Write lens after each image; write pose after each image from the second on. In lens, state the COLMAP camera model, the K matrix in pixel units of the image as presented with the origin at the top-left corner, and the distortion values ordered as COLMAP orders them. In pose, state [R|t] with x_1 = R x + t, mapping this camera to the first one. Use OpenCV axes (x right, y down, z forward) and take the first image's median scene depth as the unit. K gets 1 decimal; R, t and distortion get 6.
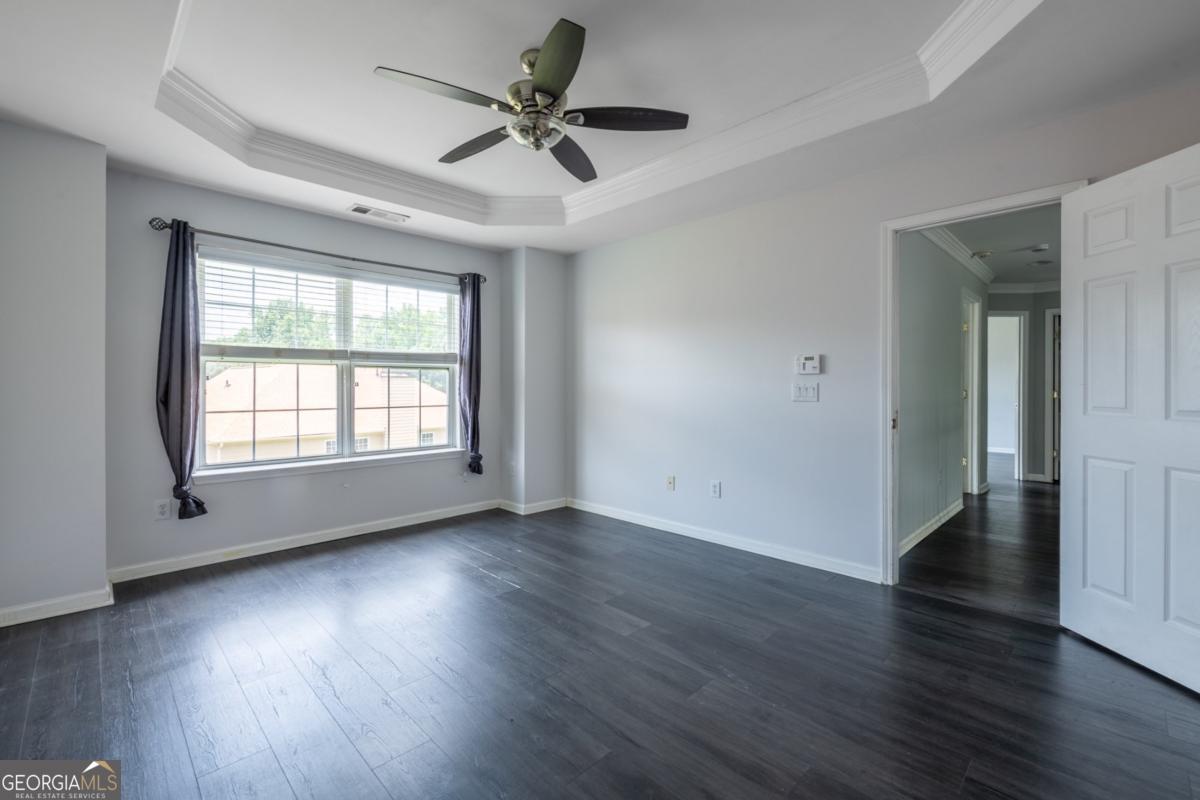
lens RADIAL K [[515.4, 0, 605.4], [0, 515.4, 395.2], [0, 0, 1]] dist [0.000475, 0.000052]
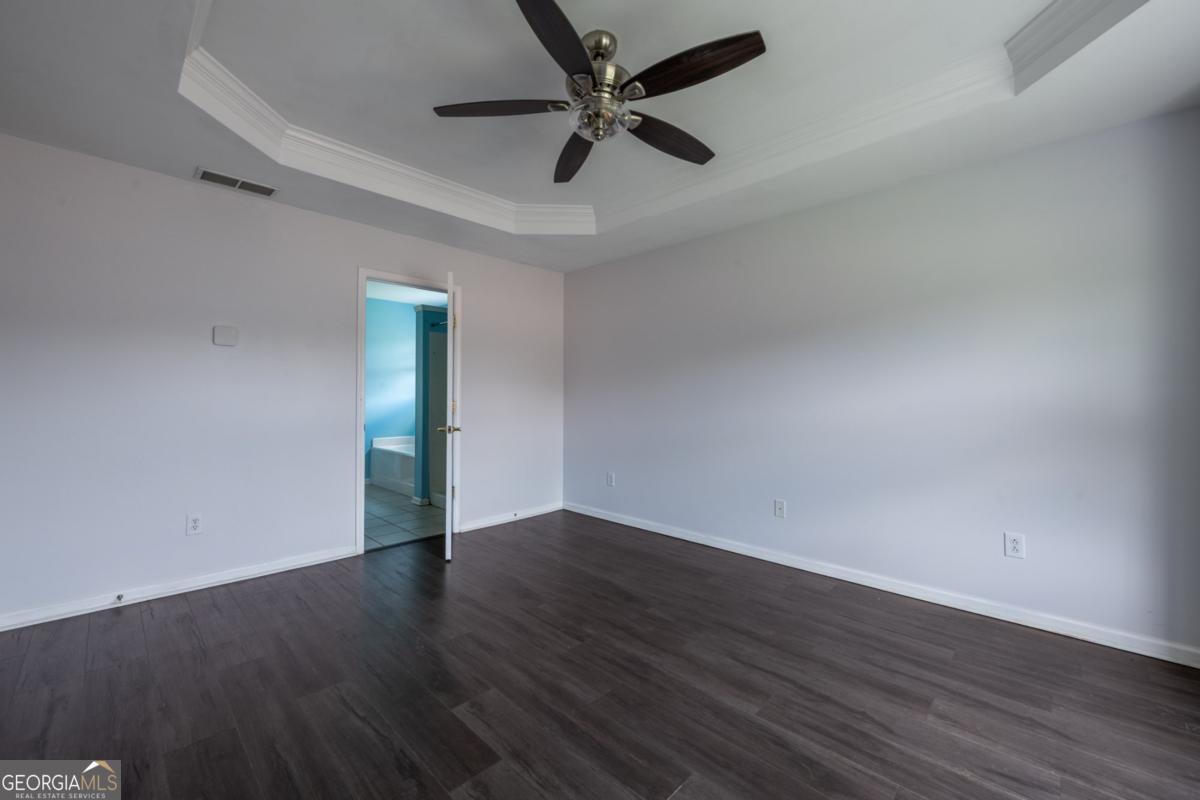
lens RADIAL K [[484.2, 0, 596.5], [0, 484.2, 398.5], [0, 0, 1]] dist [-0.000260, -0.000083]
pose [[-0.999998, -0.001051, 0.001547, -0.128145], [-0.001046, 0.999995, 0.003102, -0.011272], [-0.001550, 0.003100, -0.999994, 1.773175]]
